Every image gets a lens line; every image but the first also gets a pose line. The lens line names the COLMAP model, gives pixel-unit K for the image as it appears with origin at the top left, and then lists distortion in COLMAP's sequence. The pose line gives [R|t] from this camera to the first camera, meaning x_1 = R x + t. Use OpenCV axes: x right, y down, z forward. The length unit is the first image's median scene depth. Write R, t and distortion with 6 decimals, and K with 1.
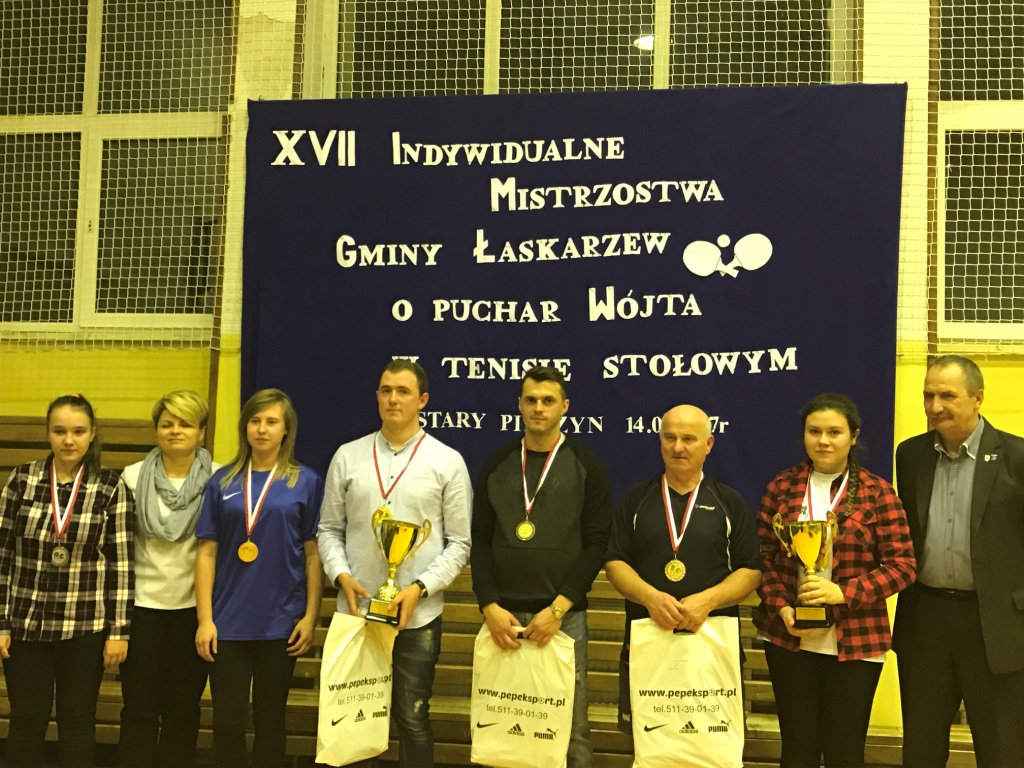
lens RADIAL K [[1198.4, 0, 513.1], [0, 1198.4, 372.3], [0, 0, 1]] dist [0.177379, -0.604625]
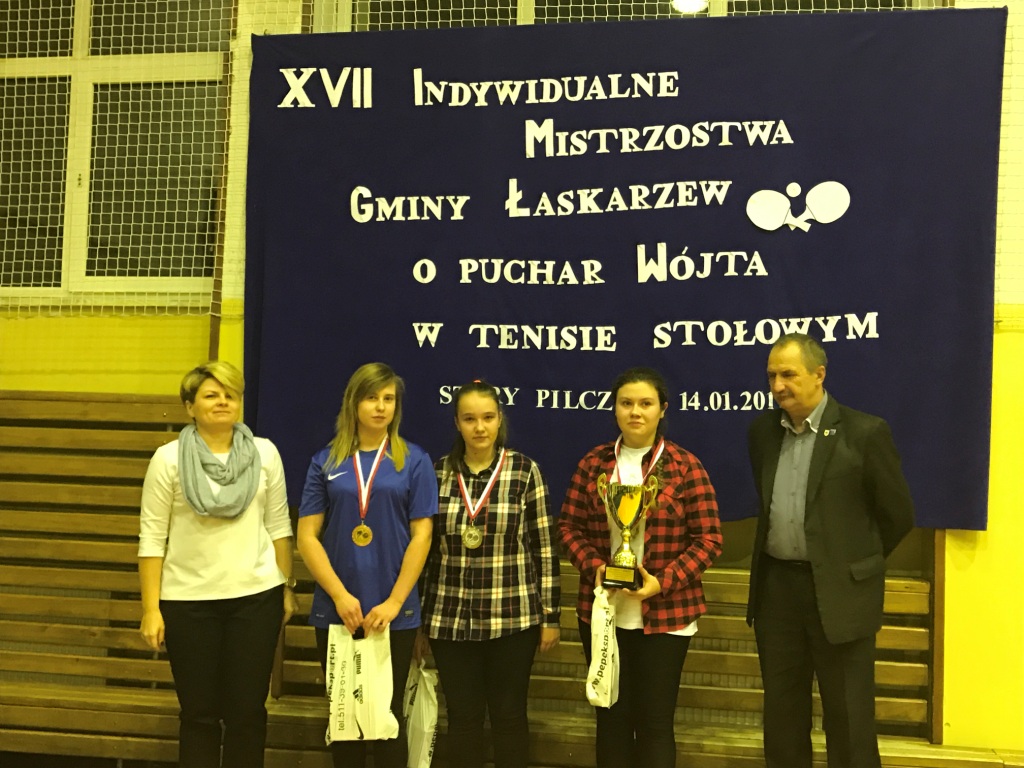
lens RADIAL K [[1201.7, 0, 507.0], [0, 1201.7, 375.1], [0, 0, 1]] dist [0.169898, -0.552737]
pose [[0.999670, 0.002283, -0.025570, -0.008977], [-0.001904, 0.999889, 0.014801, 0.011723], [0.025601, -0.014748, 0.999563, 0.116142]]
